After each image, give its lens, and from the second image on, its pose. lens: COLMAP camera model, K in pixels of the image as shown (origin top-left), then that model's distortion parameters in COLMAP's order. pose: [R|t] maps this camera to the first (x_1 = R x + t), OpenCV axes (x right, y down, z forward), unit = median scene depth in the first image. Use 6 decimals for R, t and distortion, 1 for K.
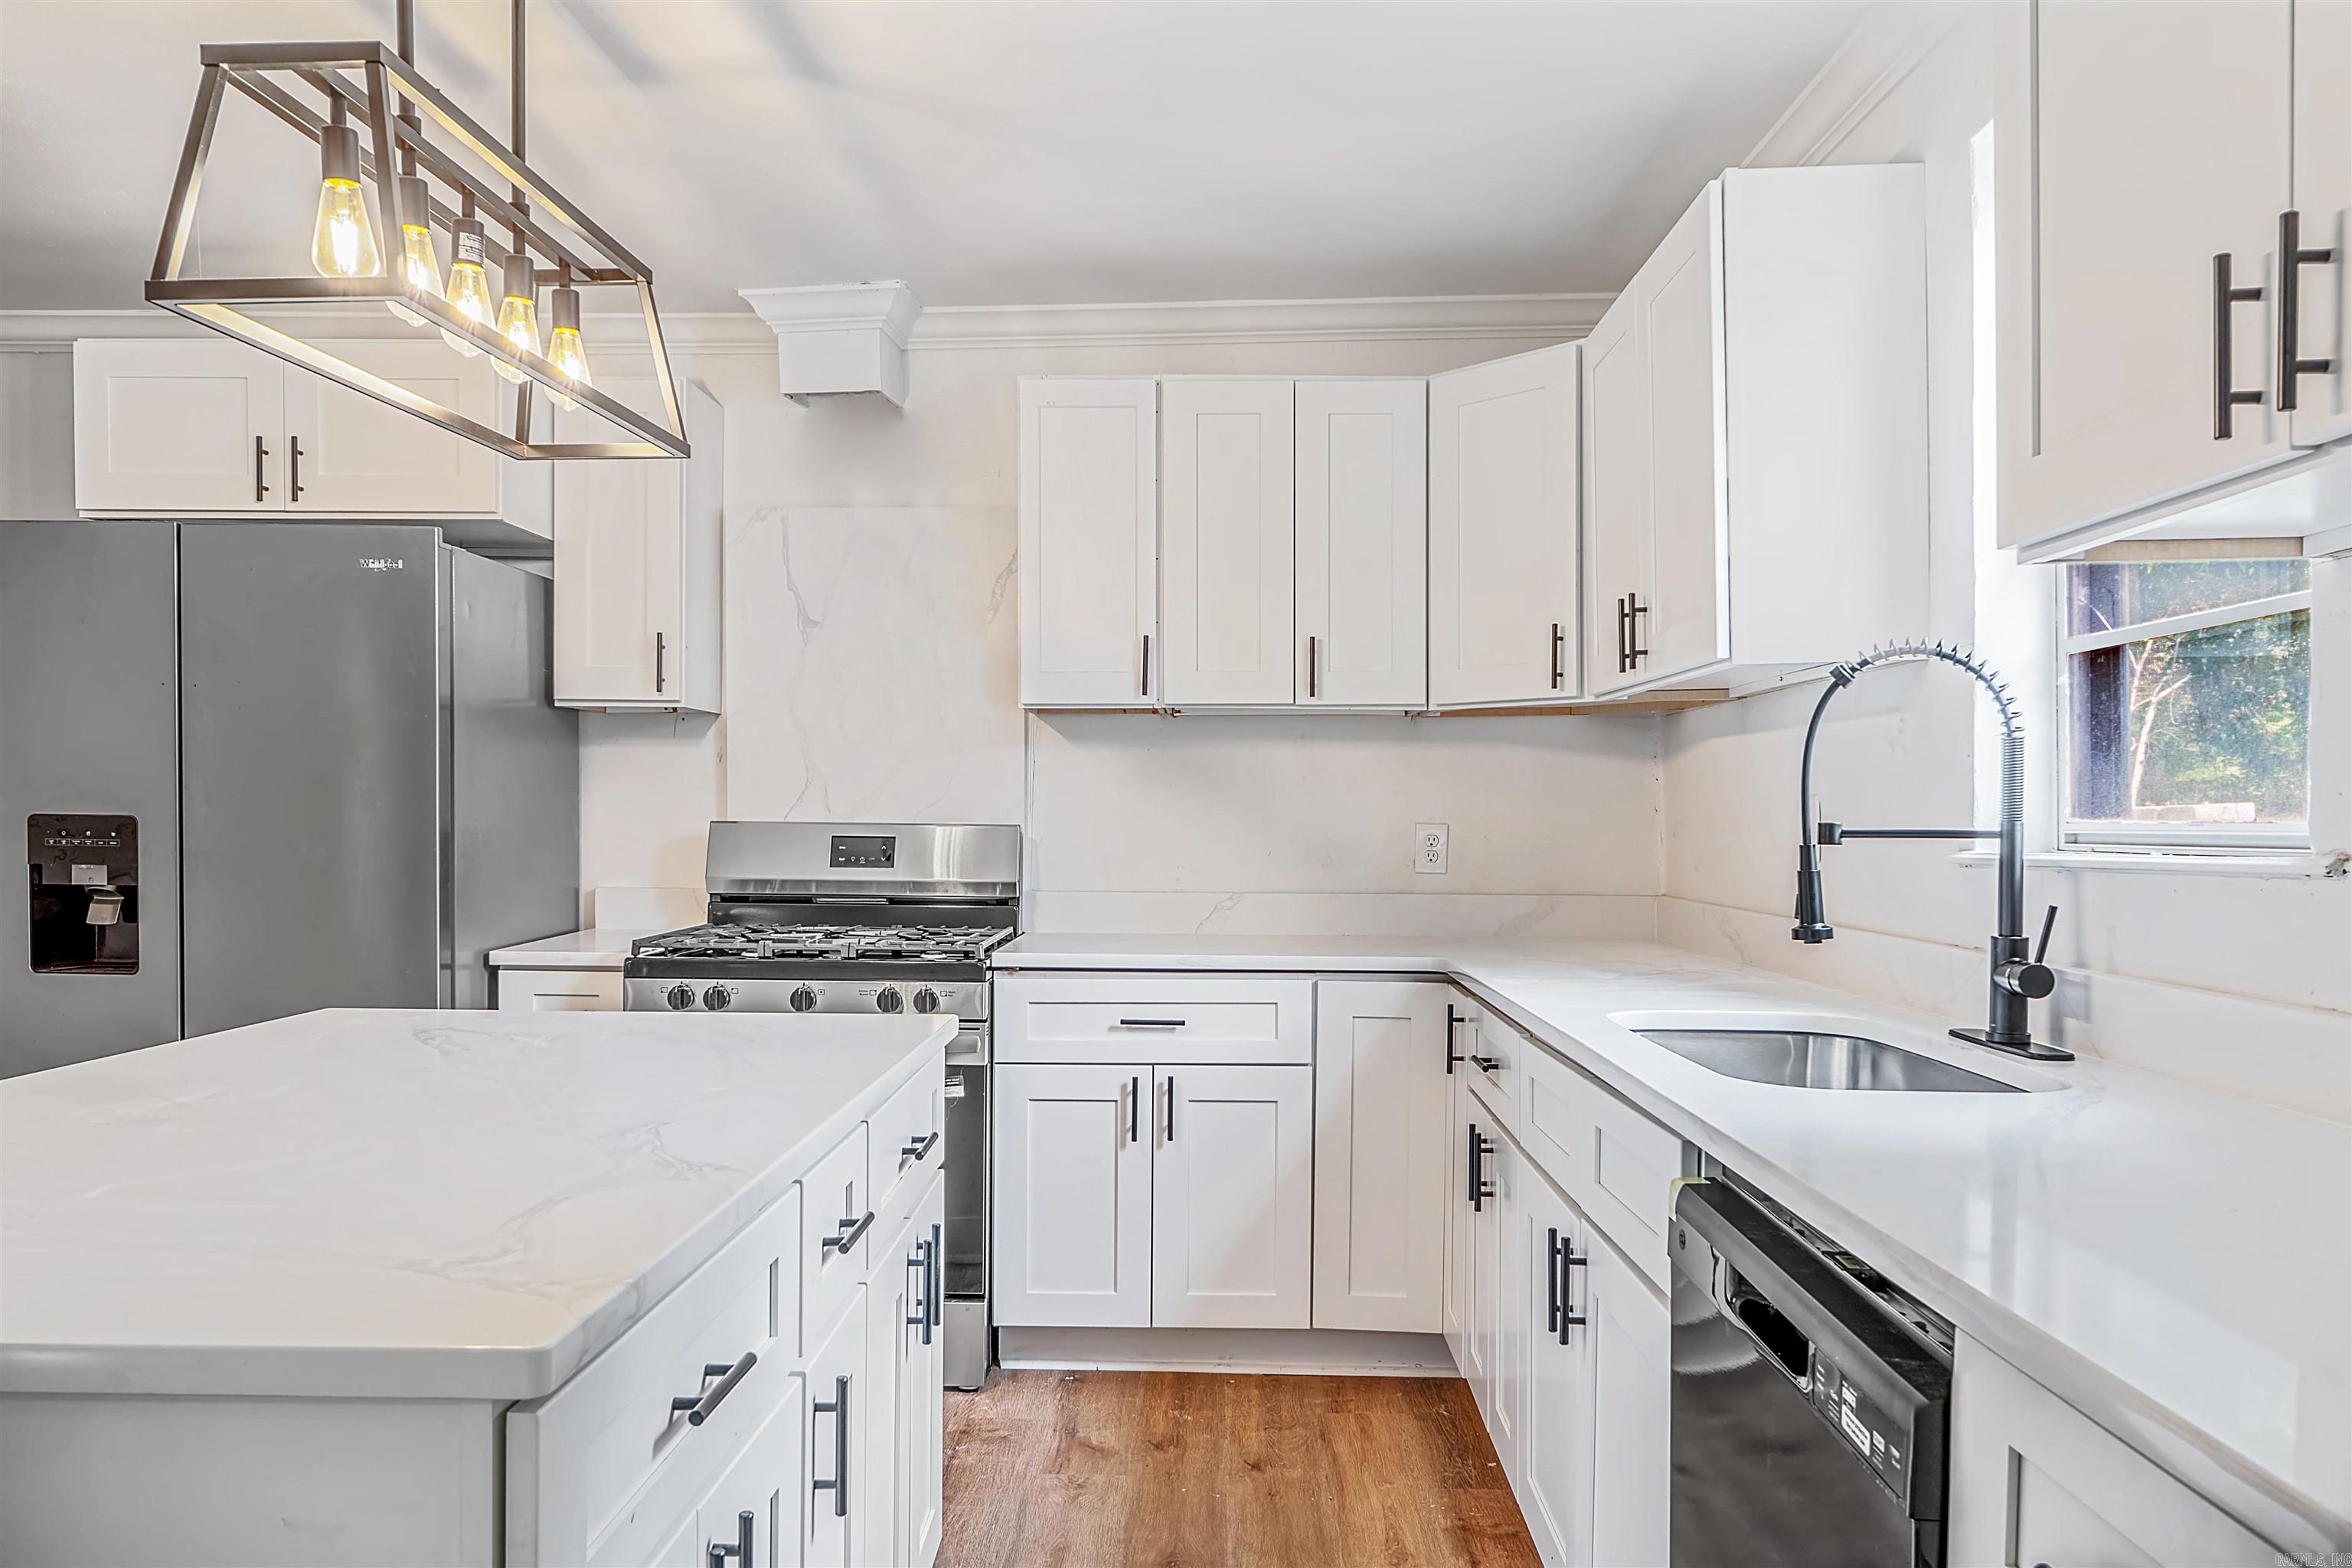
lens RADIAL K [[1659.0, 0, 1176.4], [0, 1659.0, 840.0], [0, 0, 1]] dist [0.002979, -0.002502]
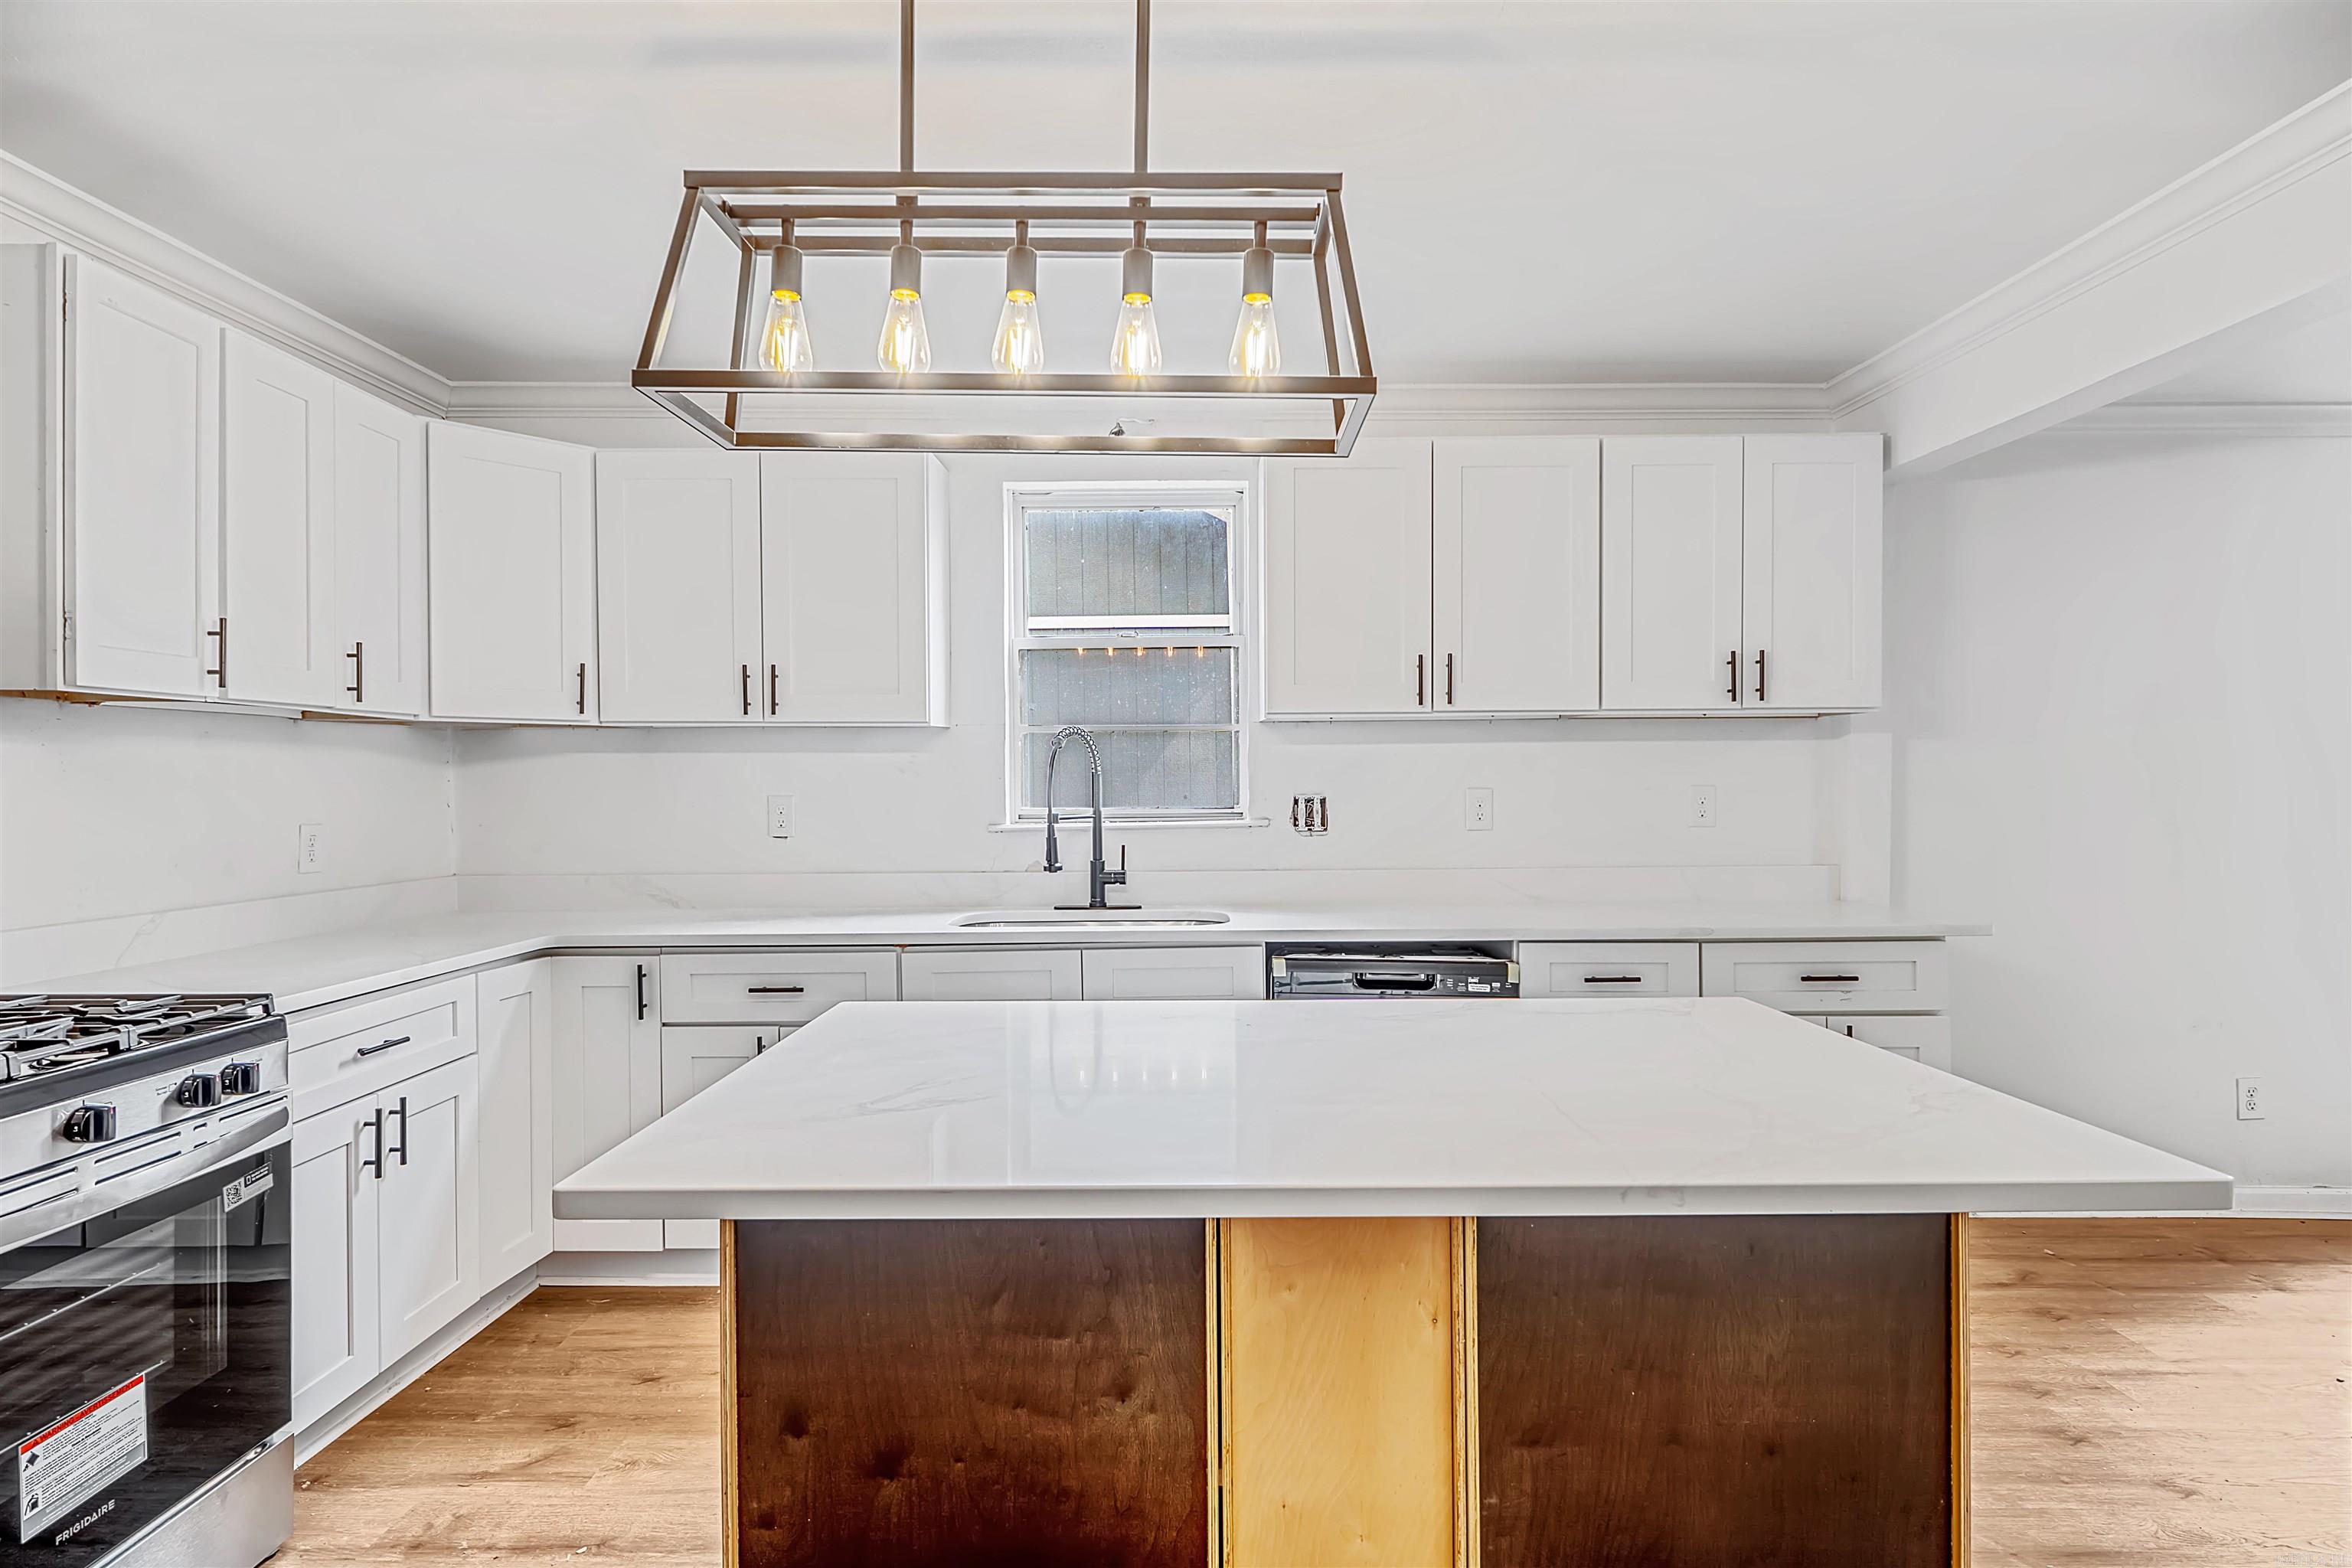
lens RADIAL K [[1180.5, 0, 1170.8], [0, 1180.5, 788.0], [0, 0, 1]] dist [-0.002879, -0.000303]
pose [[-0.015156, -0.008304, 0.999851, -0.700313], [0.020137, 0.999760, 0.008608, -0.033701], [-0.999682, 0.020265, -0.014985, 0.572254]]
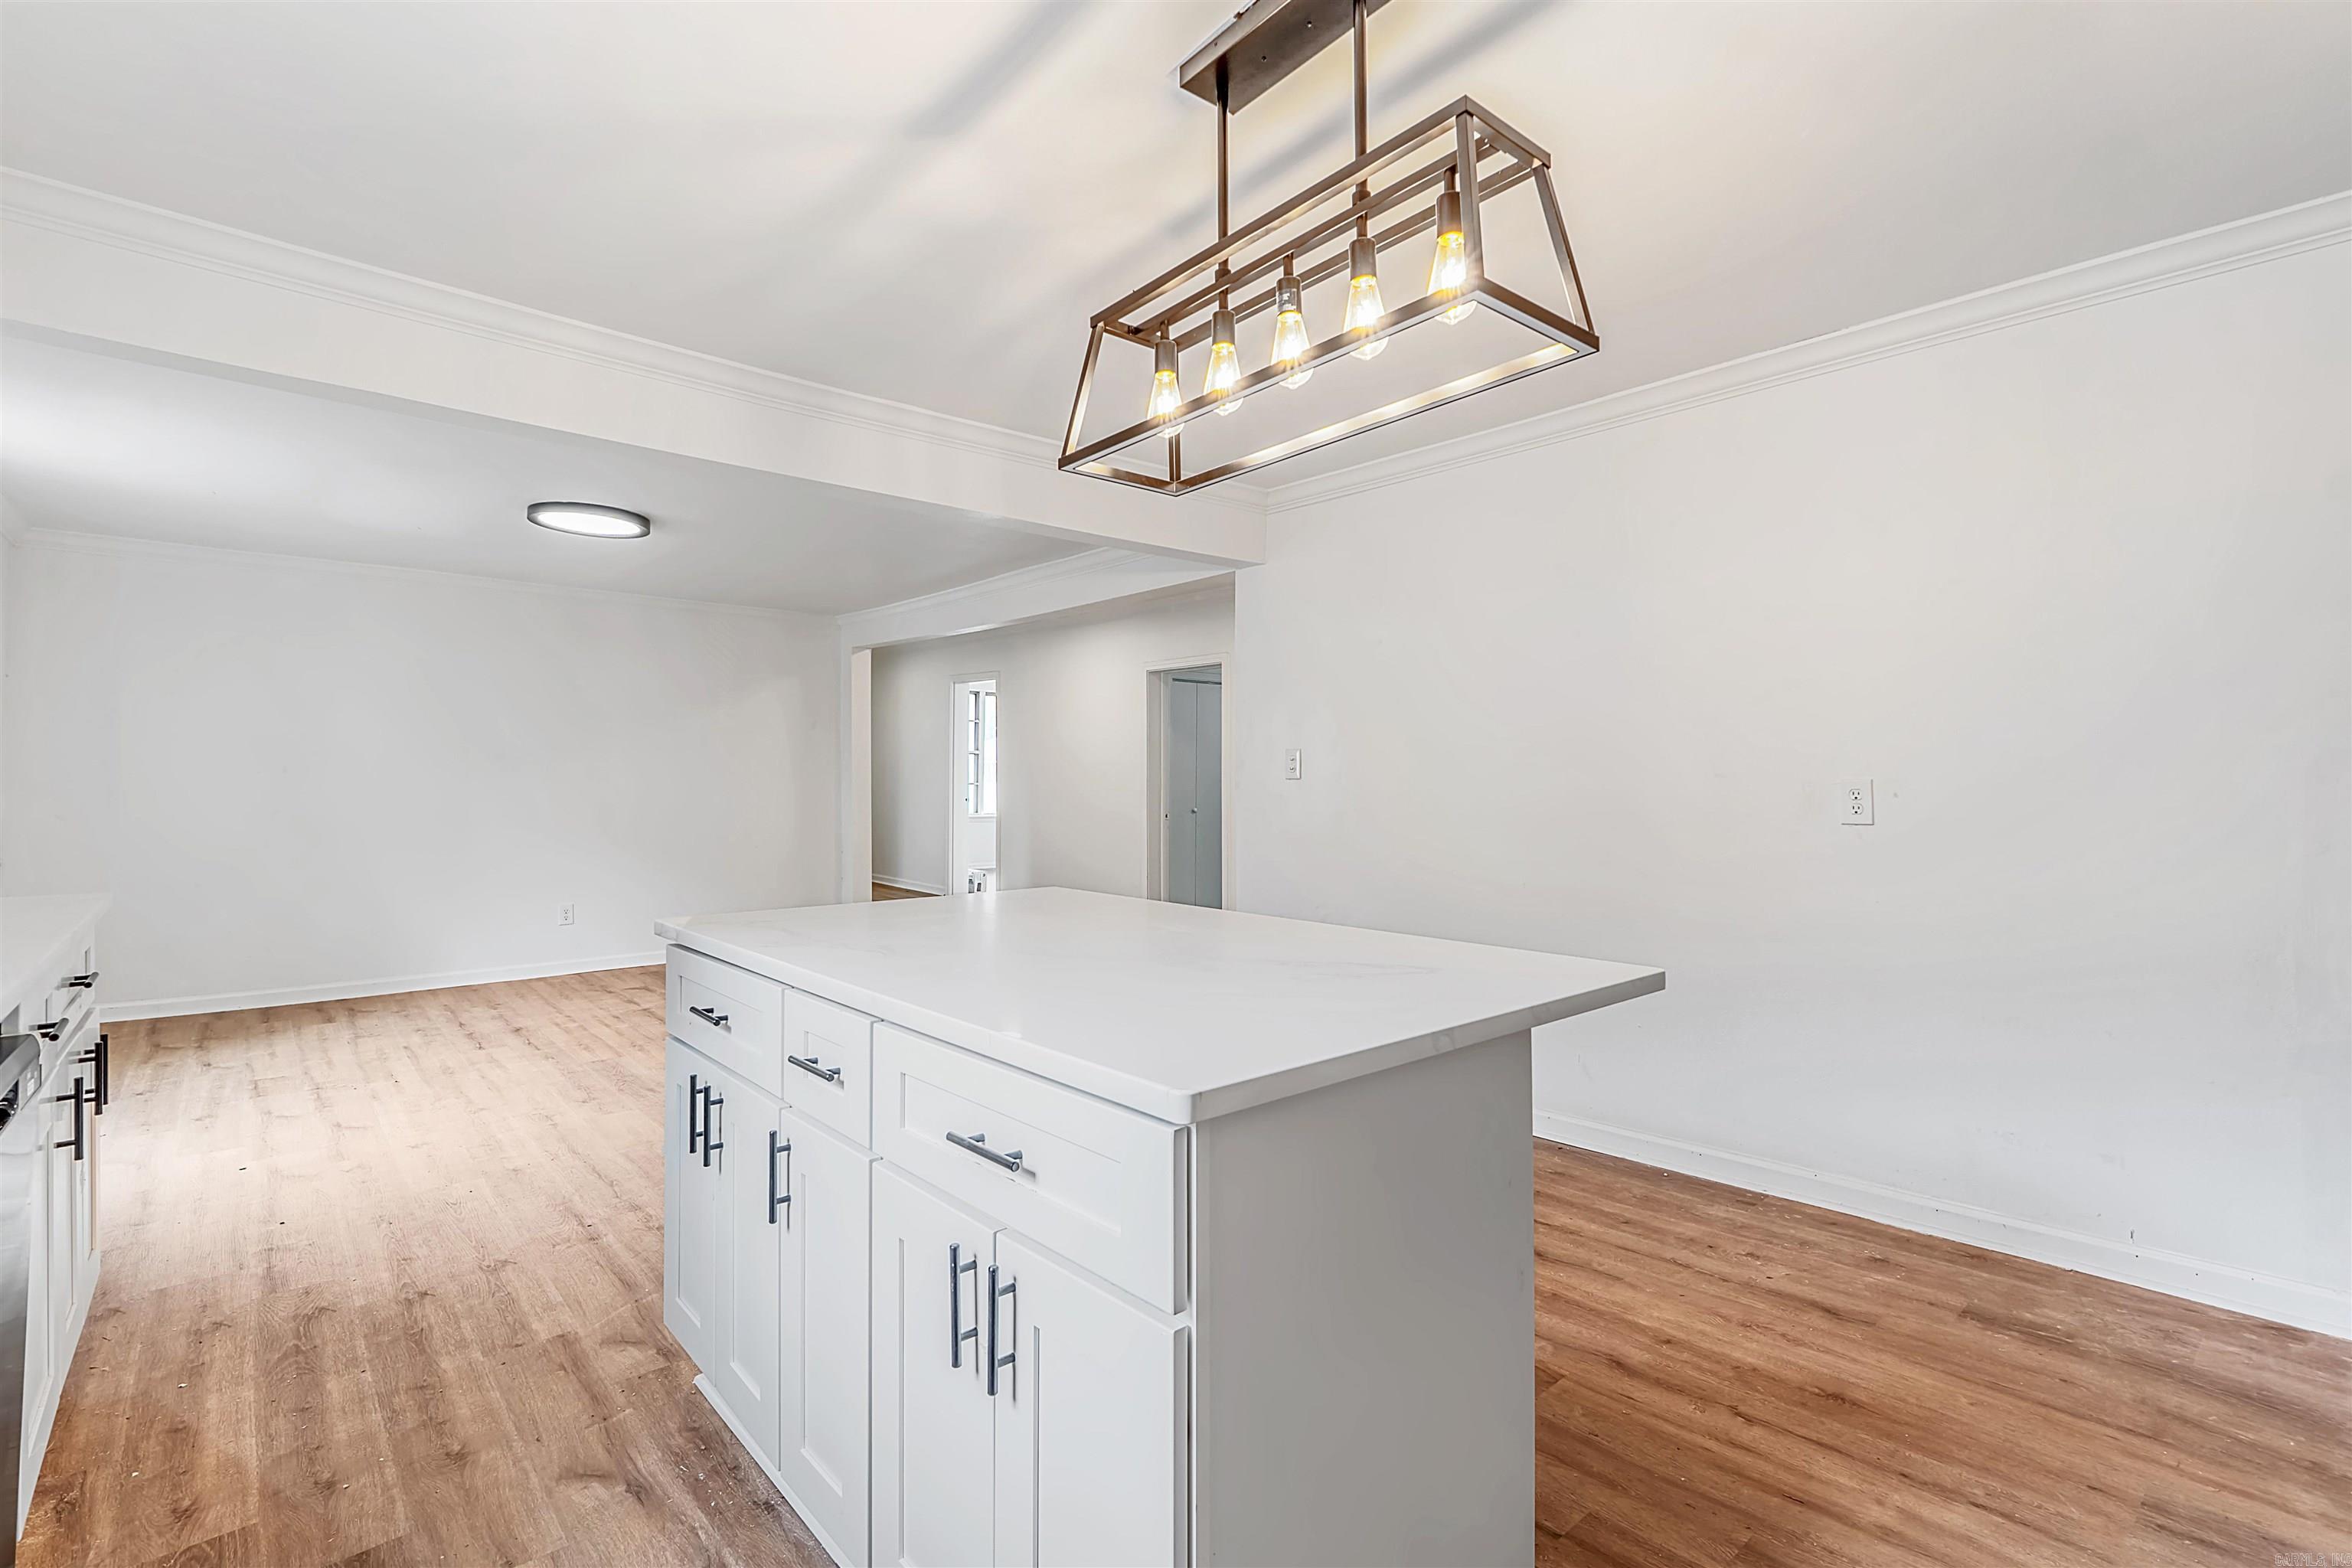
lens RADIAL K [[1083.6, 0, 1173.4], [0, 1083.6, 739.4], [0, 0, 1]] dist [-0.002720, -0.000714]
pose [[-0.739251, -0.032760, -0.672633, 0.099475], [-0.017122, 0.999408, -0.029857, -0.006761], [0.673212, -0.010555, -0.739374, 0.942973]]
